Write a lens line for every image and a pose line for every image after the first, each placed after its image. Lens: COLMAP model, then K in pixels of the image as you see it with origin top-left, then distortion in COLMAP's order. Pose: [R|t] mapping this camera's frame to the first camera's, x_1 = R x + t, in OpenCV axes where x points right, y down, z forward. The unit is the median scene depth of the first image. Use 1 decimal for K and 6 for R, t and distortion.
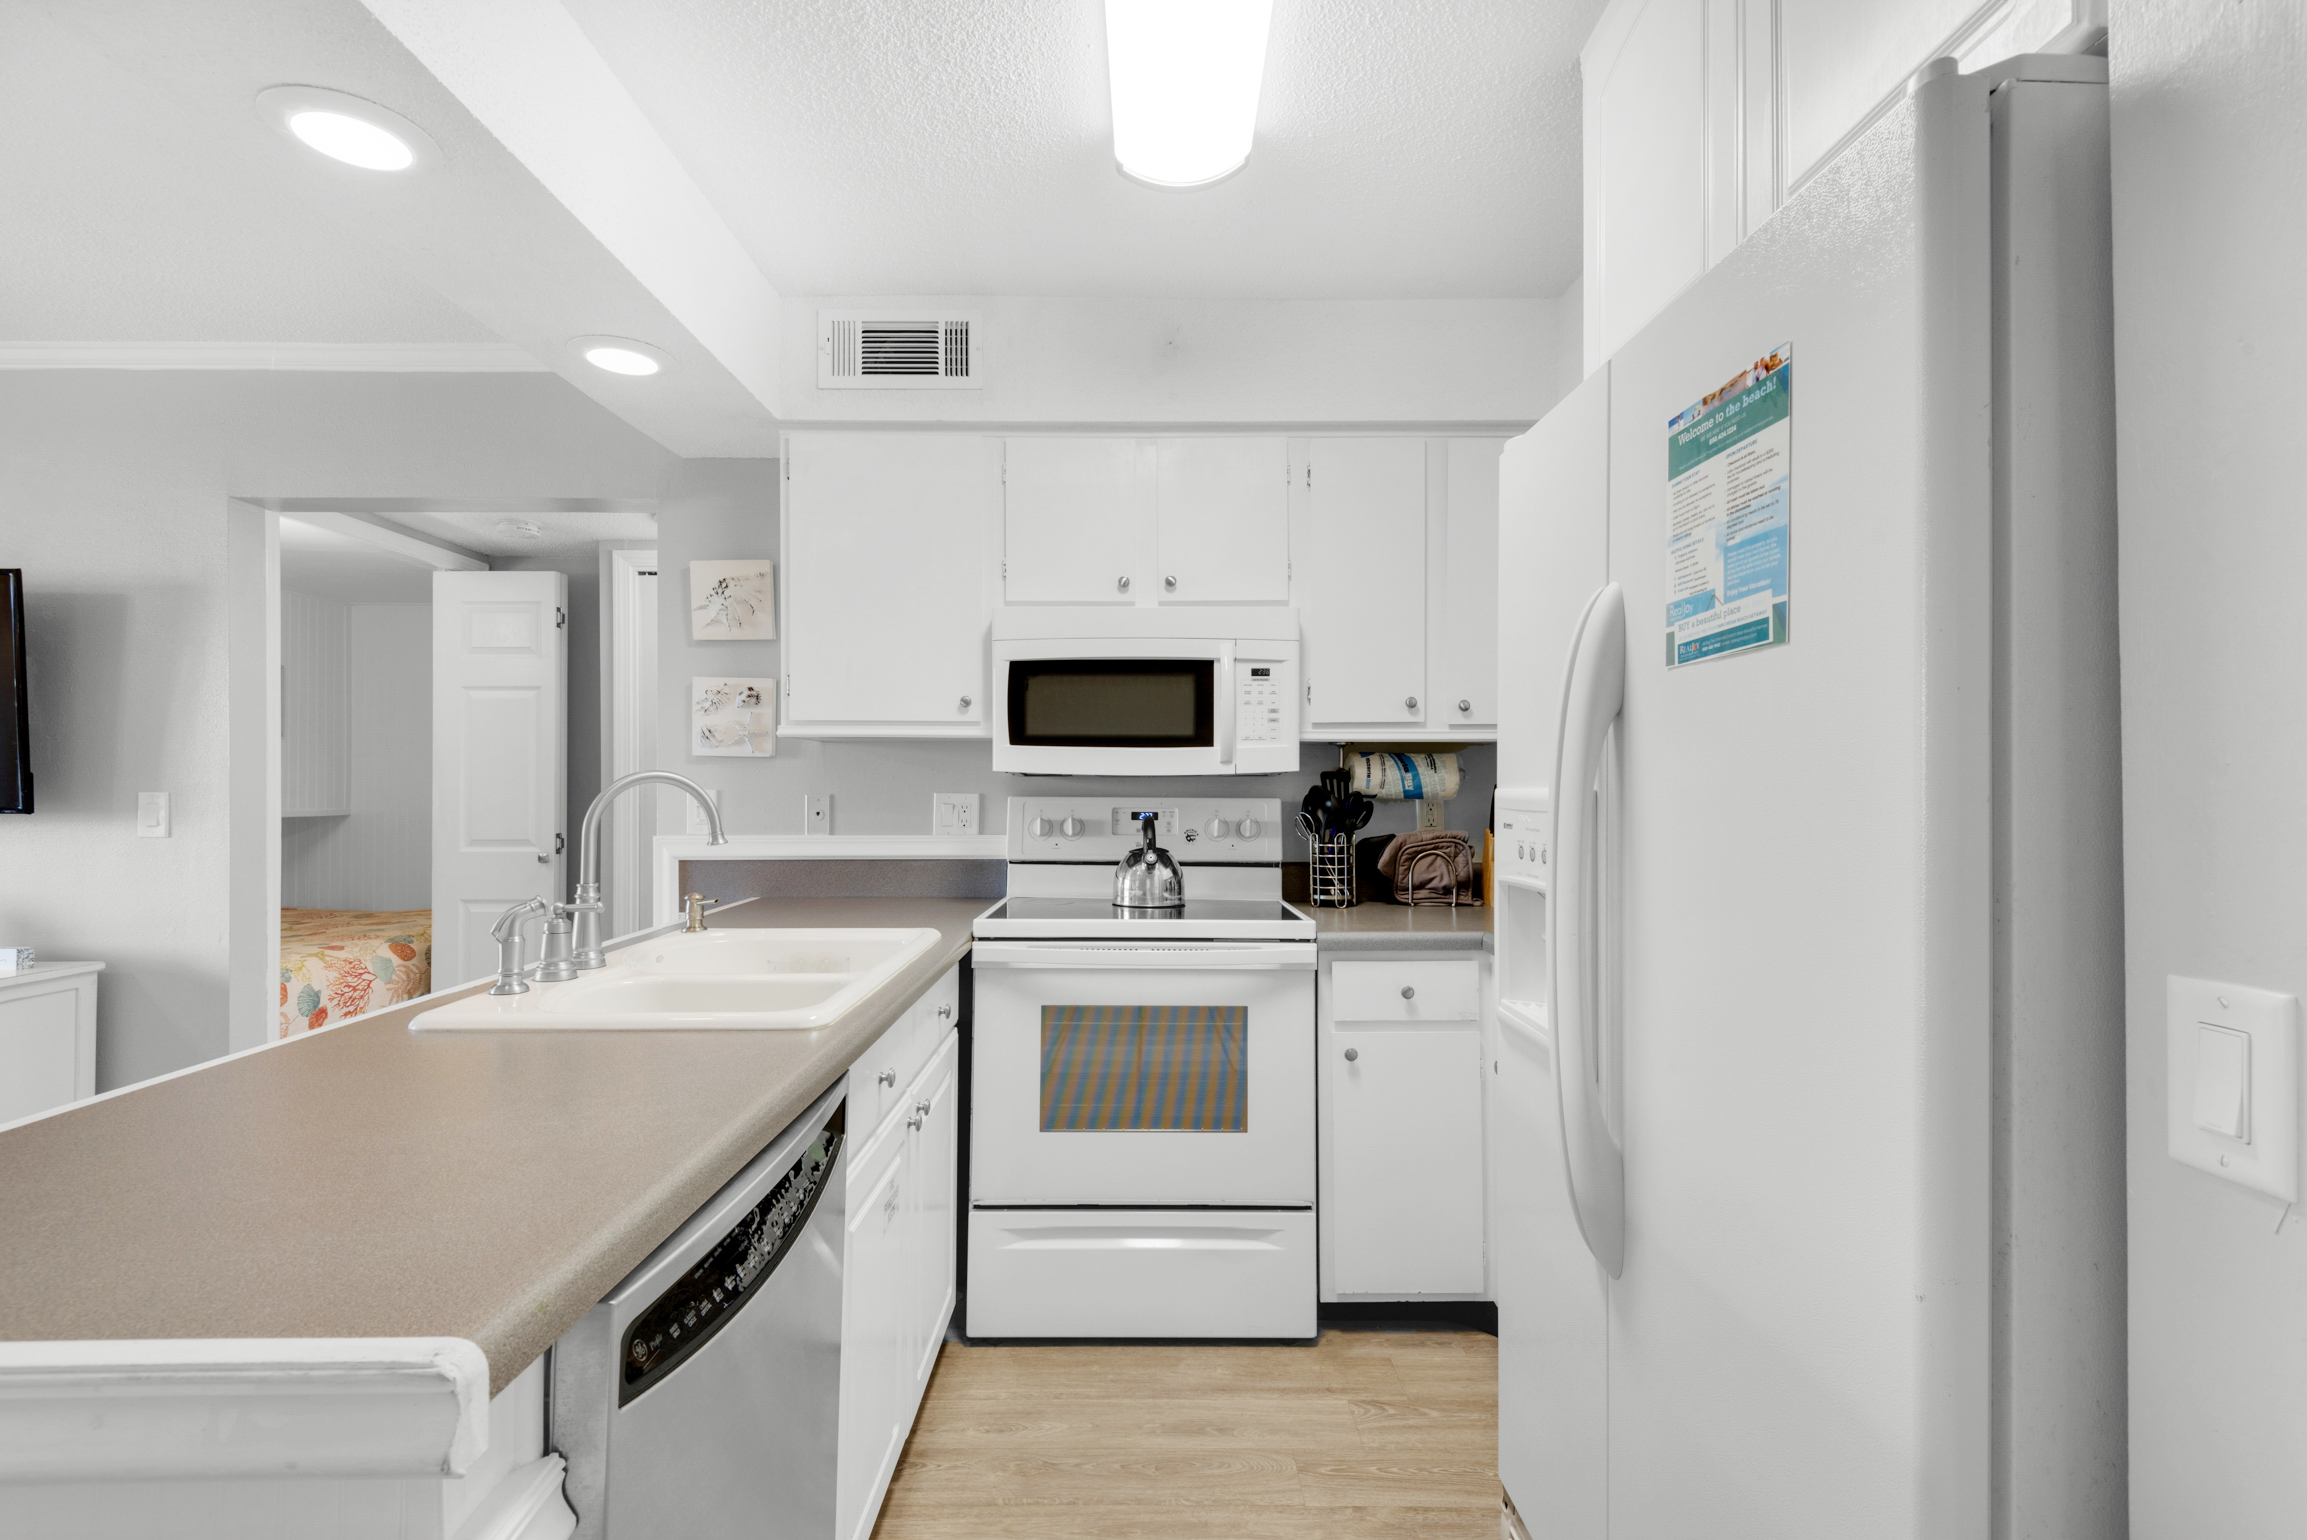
lens RADIAL K [[1030.1, 0, 1153.5], [0, 1030.1, 770.0], [0, 0, 1]] dist [0.003944, 0.000116]
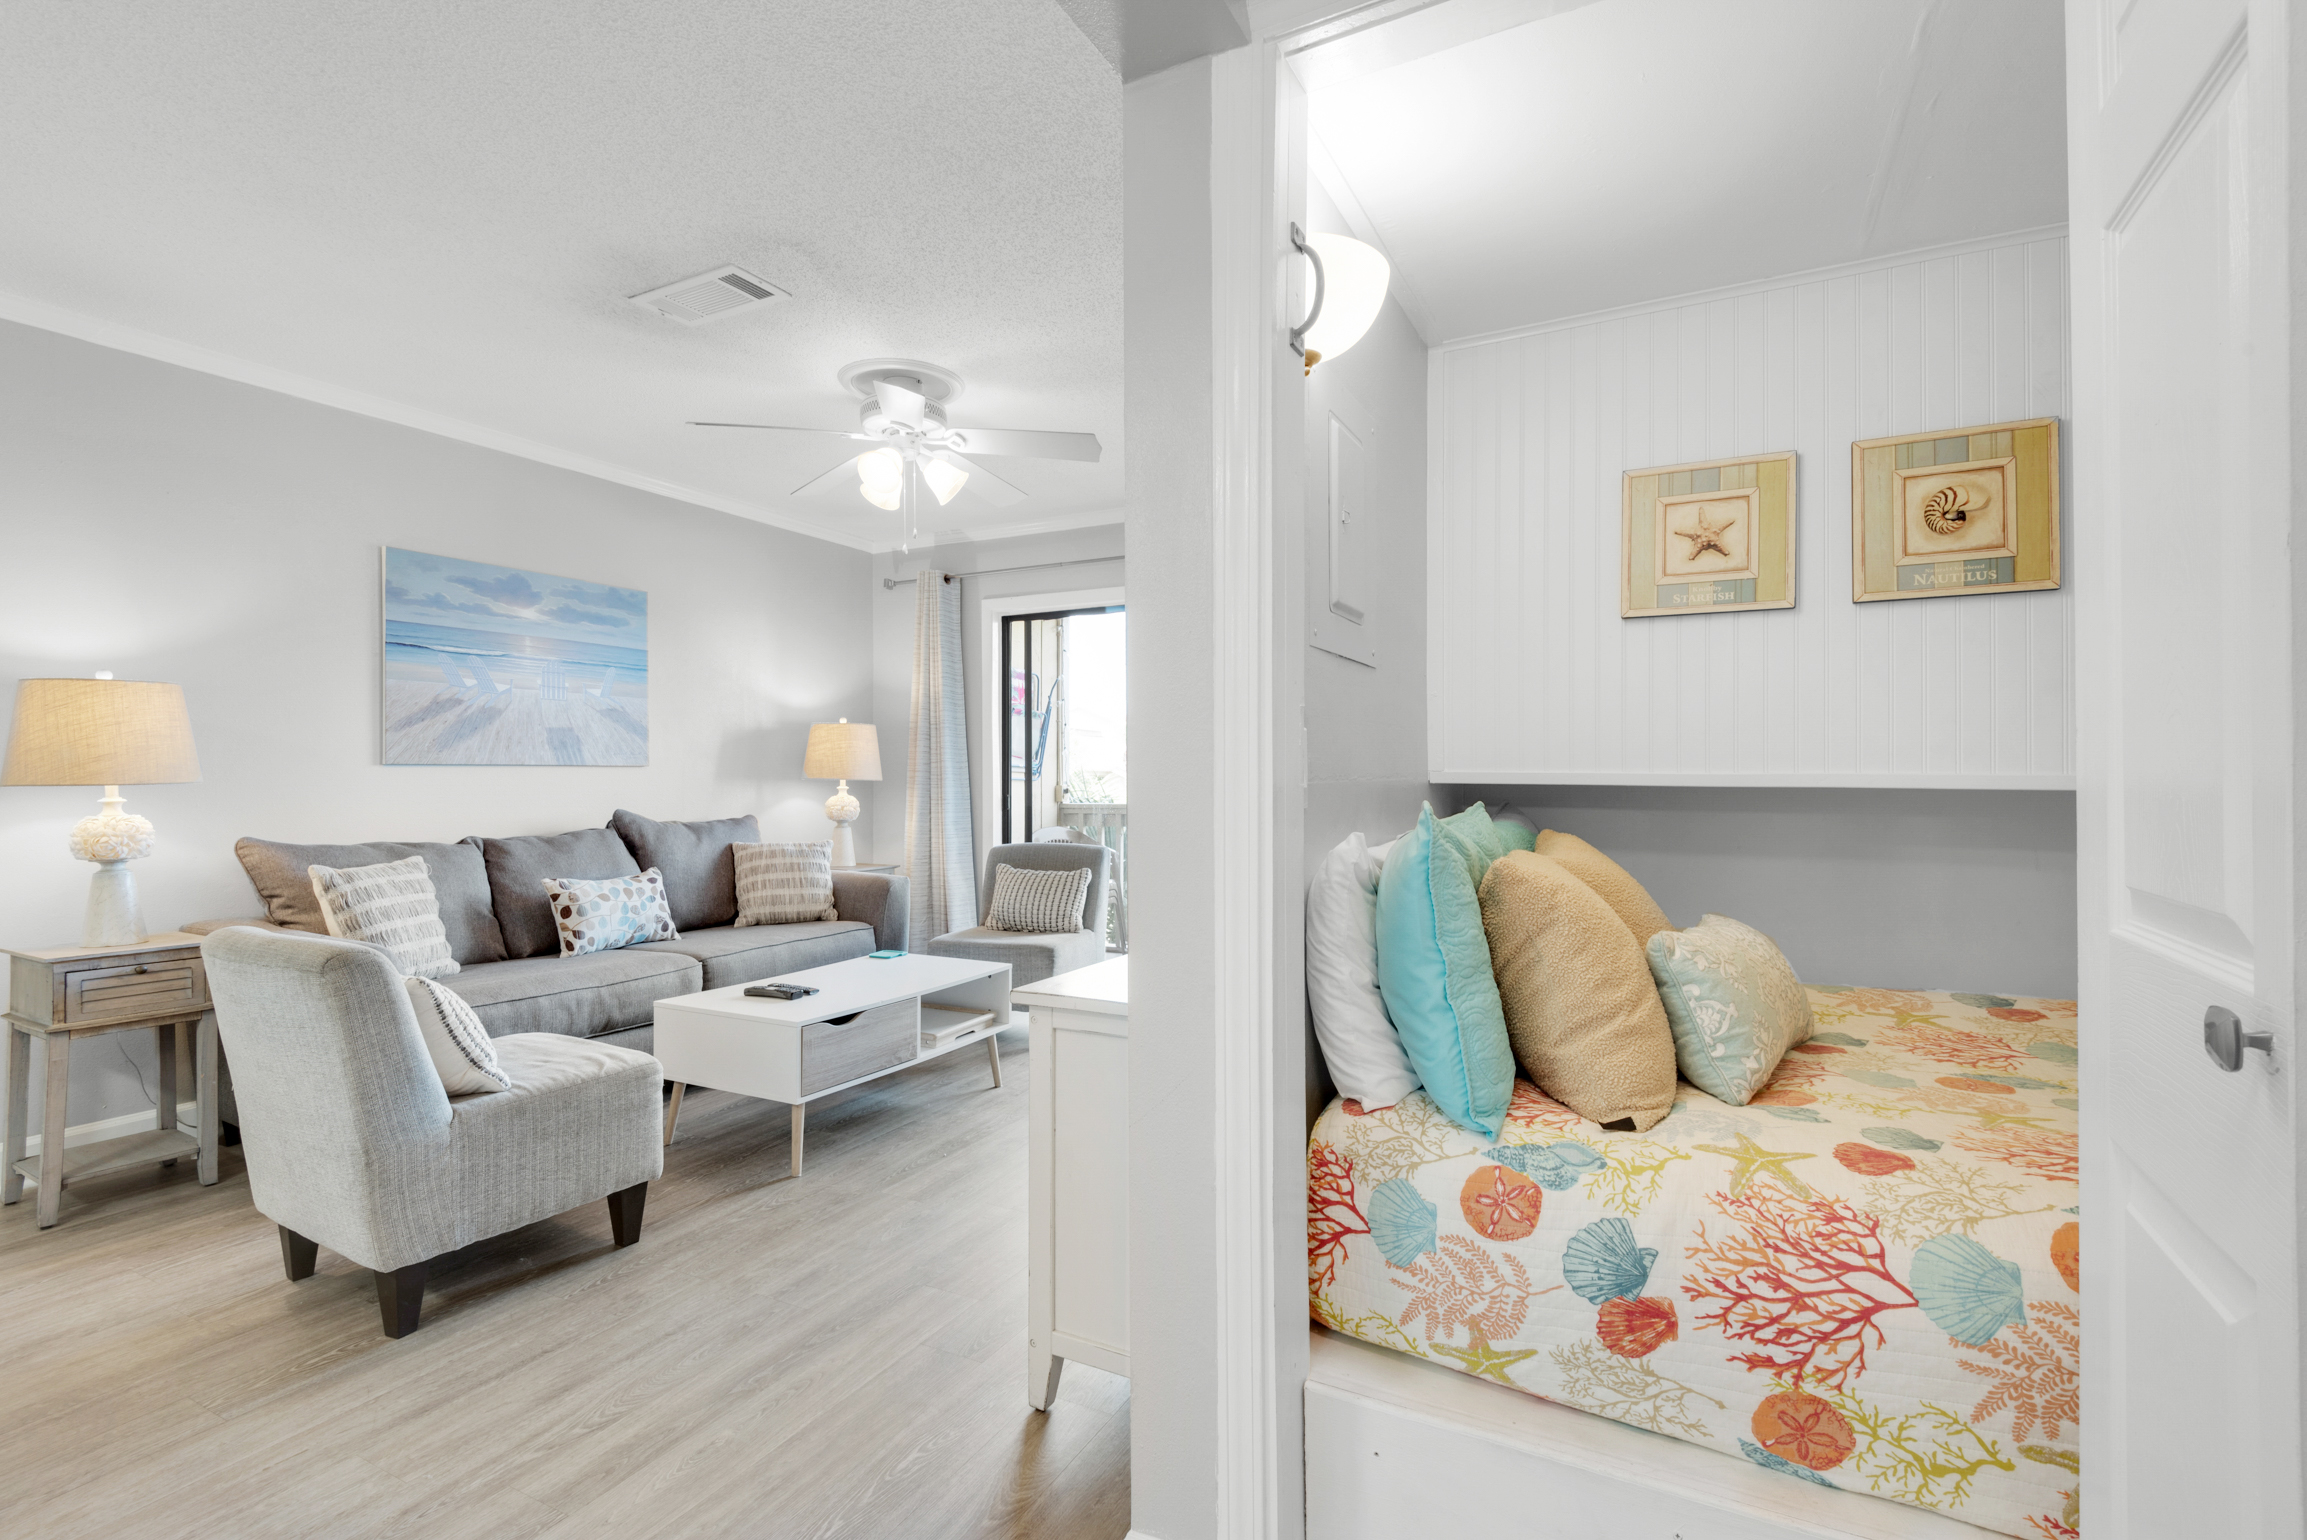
lens RADIAL K [[1030.6, 0, 1153.1], [0, 1030.6, 775.3], [0, 0, 1]] dist [0.034989, -0.025390]
pose [[-0.481564, 0.001278, -0.876410, -0.485562], [0.018547, 0.999790, -0.008733, 0.056736], [0.876215, -0.020460, -0.481486, 1.232735]]
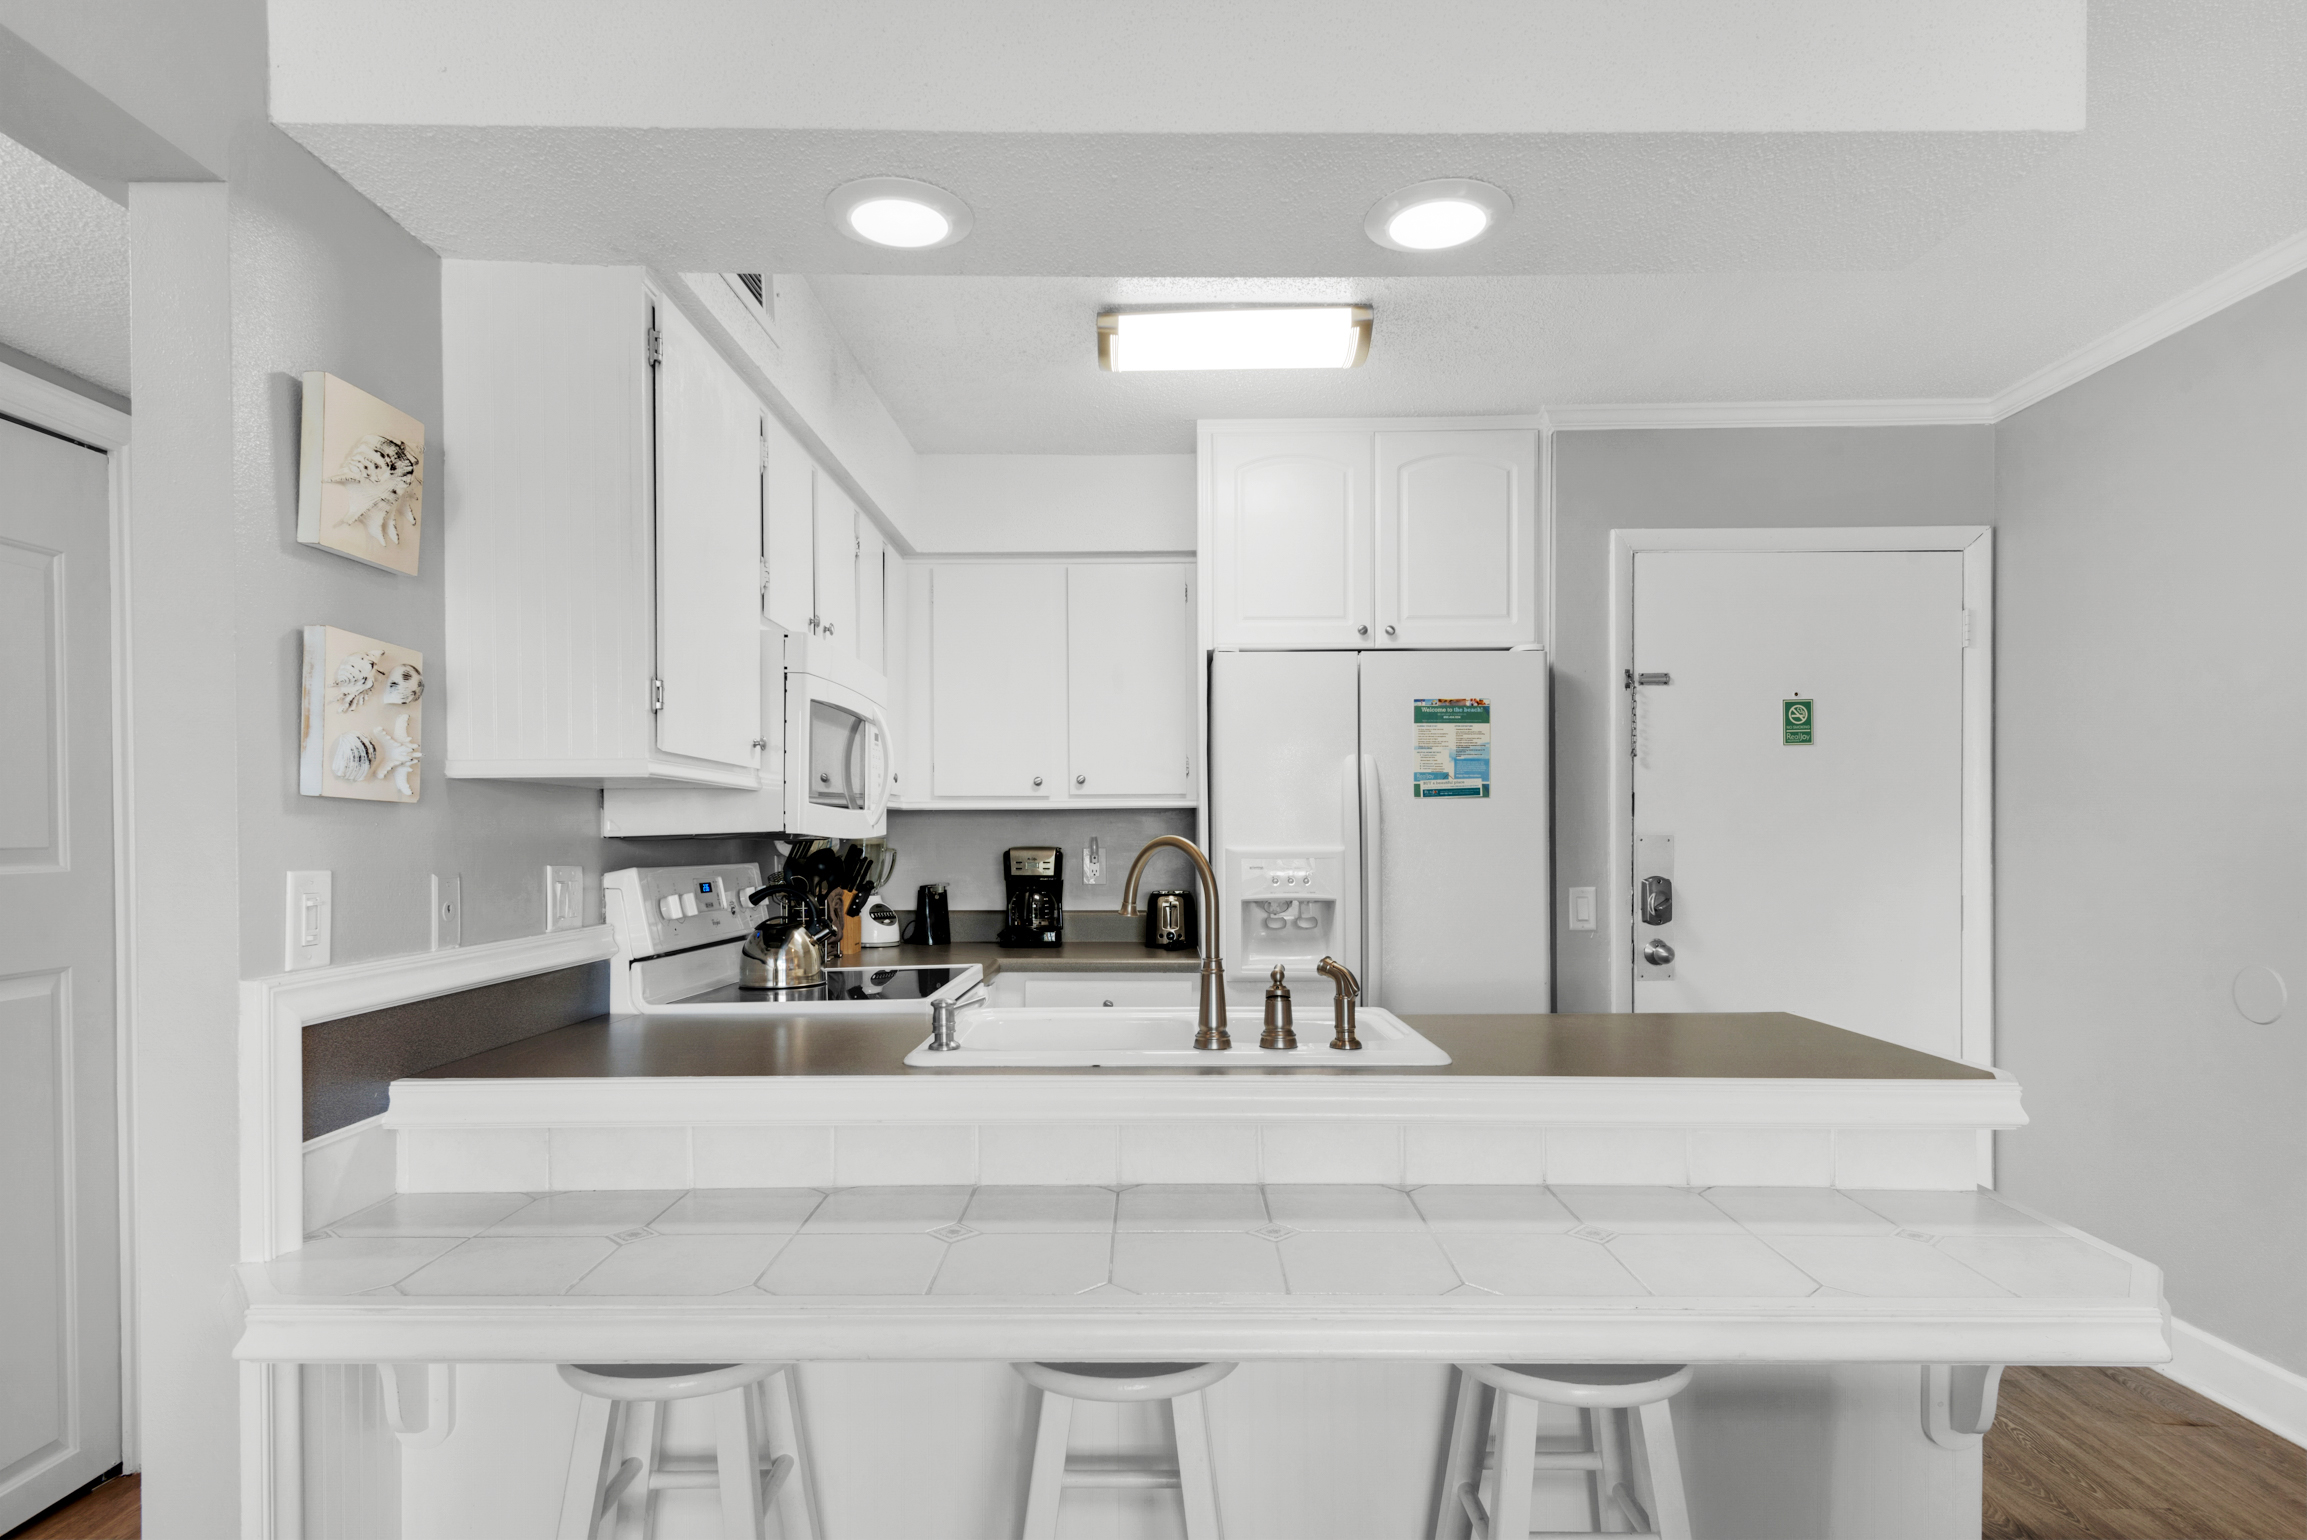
lens RADIAL K [[1257.5, 0, 1150.9], [0, 1257.5, 849.6], [0, 0, 1]] dist [0.027455, -0.000147]
pose [[0.018485, -0.009536, 0.999784, -1.005339], [-0.008459, 0.999917, 0.009694, 0.001010], [-0.999793, -0.008637, 0.018402, 0.618838]]
